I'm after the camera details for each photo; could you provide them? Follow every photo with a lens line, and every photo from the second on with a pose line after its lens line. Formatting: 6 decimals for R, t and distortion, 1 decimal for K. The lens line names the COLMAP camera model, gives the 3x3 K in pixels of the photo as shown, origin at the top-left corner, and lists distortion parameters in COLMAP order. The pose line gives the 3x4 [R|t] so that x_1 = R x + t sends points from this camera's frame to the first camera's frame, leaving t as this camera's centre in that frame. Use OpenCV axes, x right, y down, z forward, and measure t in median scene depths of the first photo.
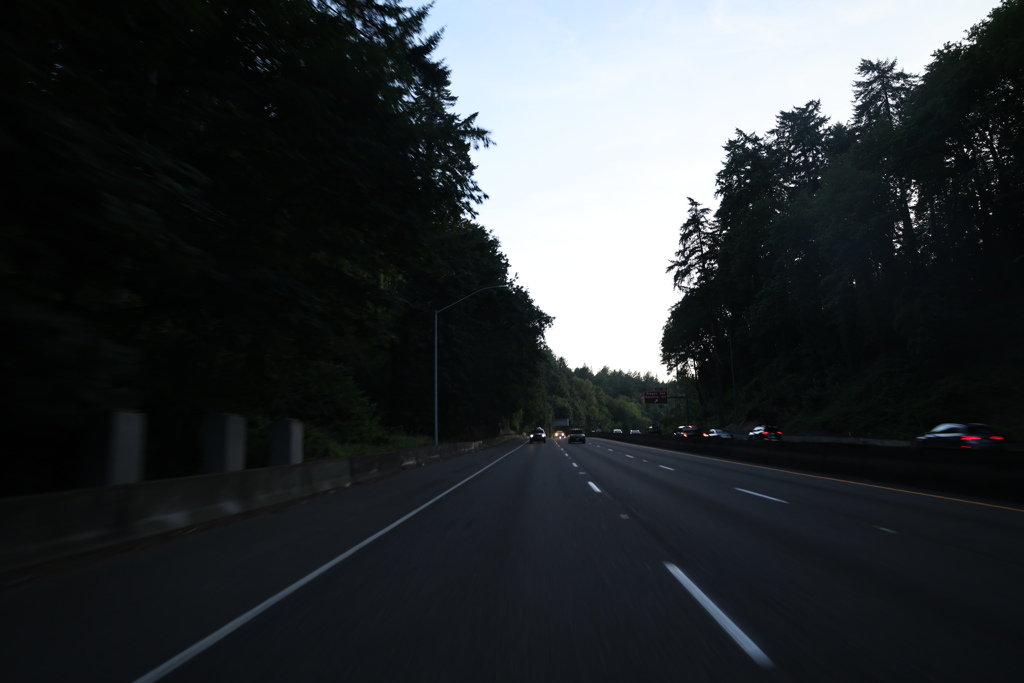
lens RADIAL K [[937.5, 0, 502.6], [0, 937.5, 323.0], [0, 0, 1]] dist [-0.102681, 0.000000]
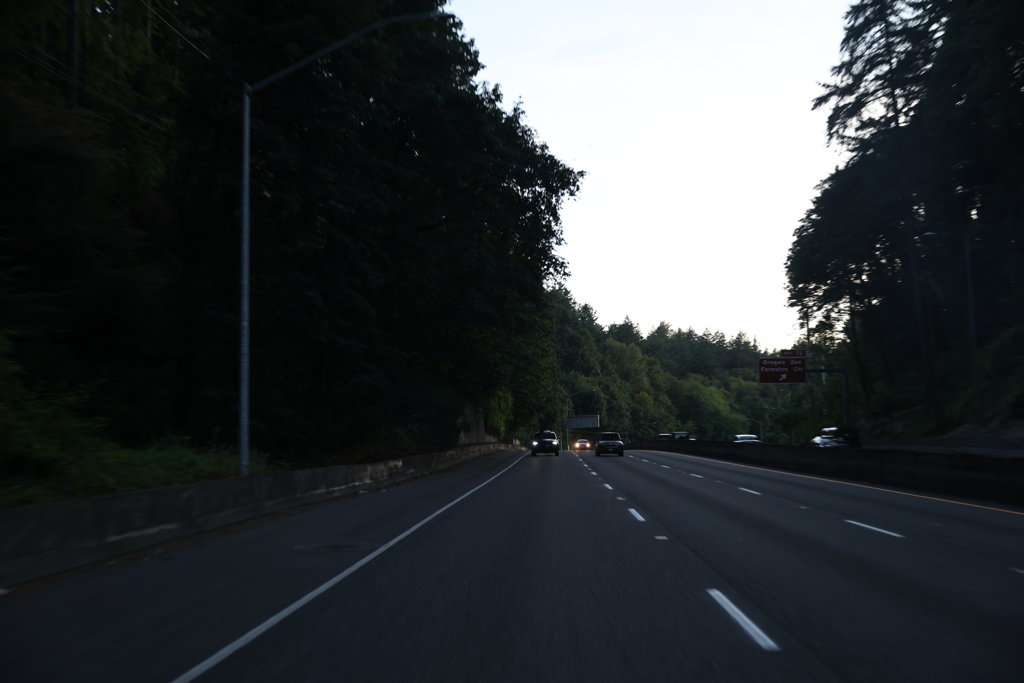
lens RADIAL K [[1354.9, 0, 514.7], [0, 1354.9, 345.5], [0, 0, 1]] dist [0.144059, 0.000000]
pose [[0.999854, 0.003980, 0.016608, 0.011291], [-0.004762, 0.998870, 0.047277, 0.034545], [-0.016401, -0.047349, 0.998744, 0.295812]]
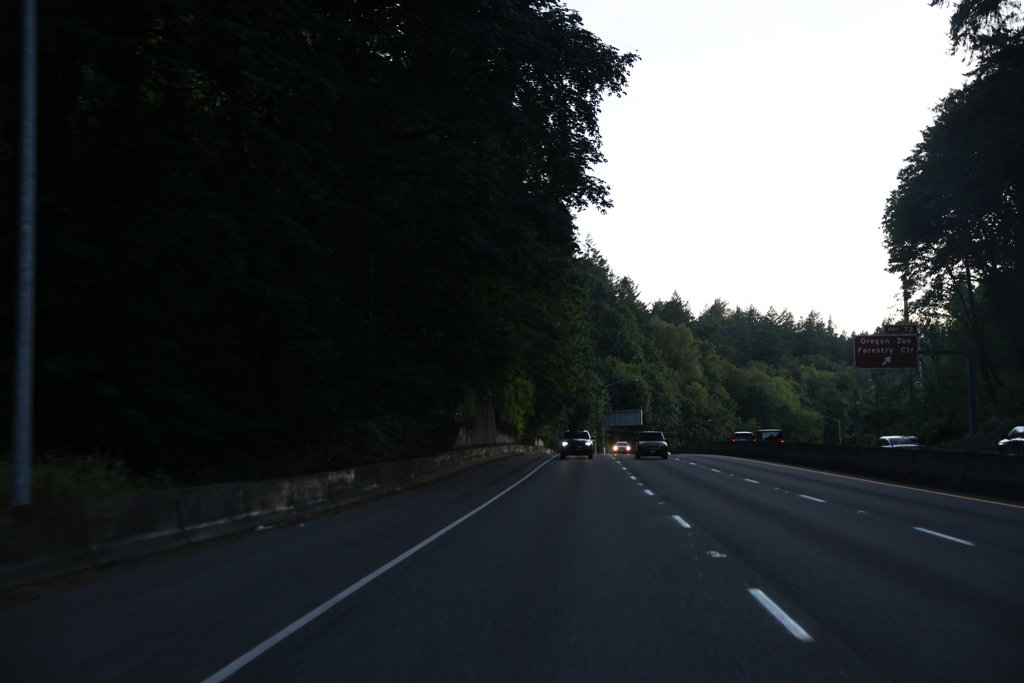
lens RADIAL K [[1474.9, 0, 512.0], [0, 1474.9, 333.4], [0, 0, 1]] dist [0.180971, 0.000000]
pose [[0.999963, 0.007121, -0.004845, 0.016313], [-0.006897, 0.998970, 0.044841, 0.048085], [0.005159, -0.044806, 0.998982, 0.411985]]
